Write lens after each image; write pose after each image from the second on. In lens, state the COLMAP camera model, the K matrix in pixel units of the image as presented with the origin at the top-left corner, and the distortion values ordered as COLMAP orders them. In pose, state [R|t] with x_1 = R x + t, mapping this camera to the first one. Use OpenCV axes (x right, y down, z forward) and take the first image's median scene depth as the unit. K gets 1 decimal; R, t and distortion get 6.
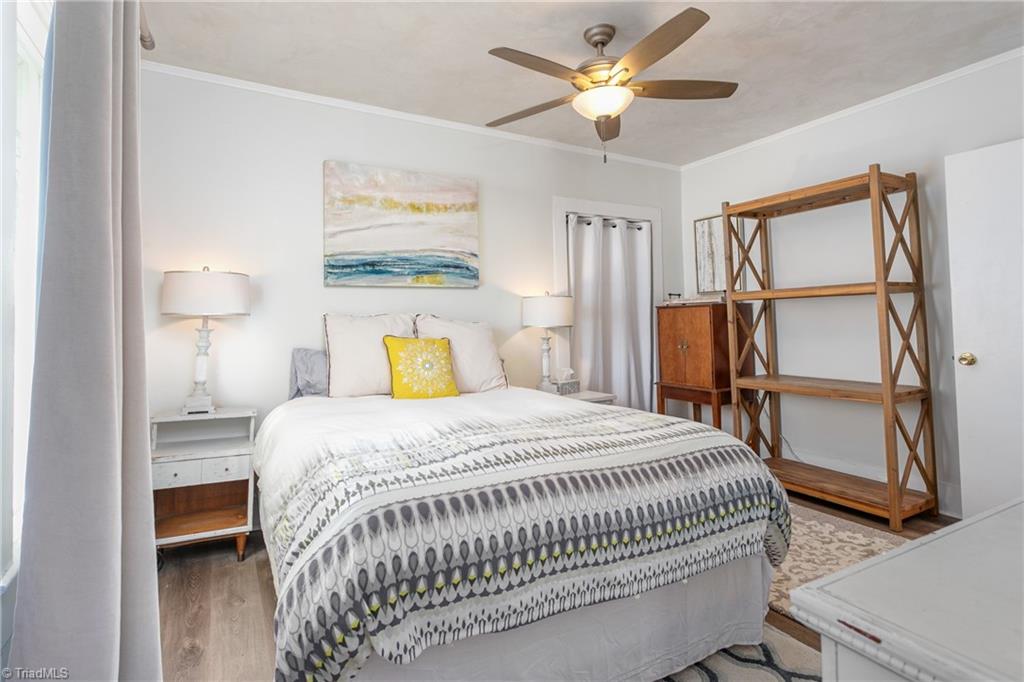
lens RADIAL K [[513.3, 0, 511.9], [0, 513.3, 310.1], [0, 0, 1]] dist [-0.000520, -0.000039]
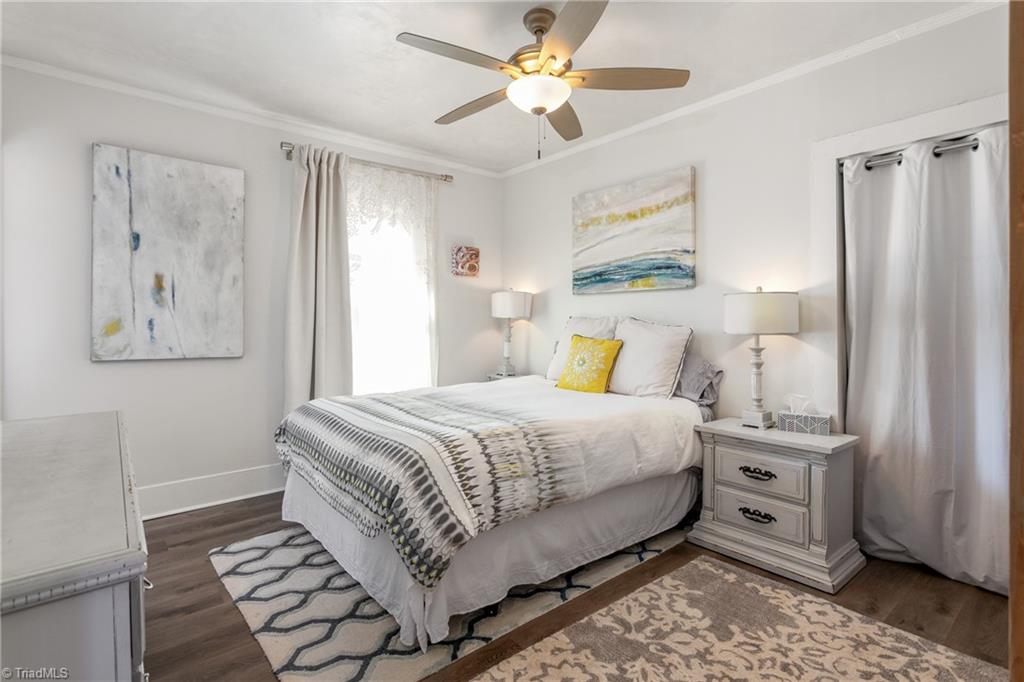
lens RADIAL K [[504.6, 0, 512.0], [0, 504.6, 341.0], [0, 0, 1]] dist [0.002844, 0.000670]
pose [[0.176616, 0.054344, -0.982778, 0.815263], [0.017410, 0.998146, 0.058322, -0.007447], [0.984126, -0.027411, 0.175342, 0.574293]]
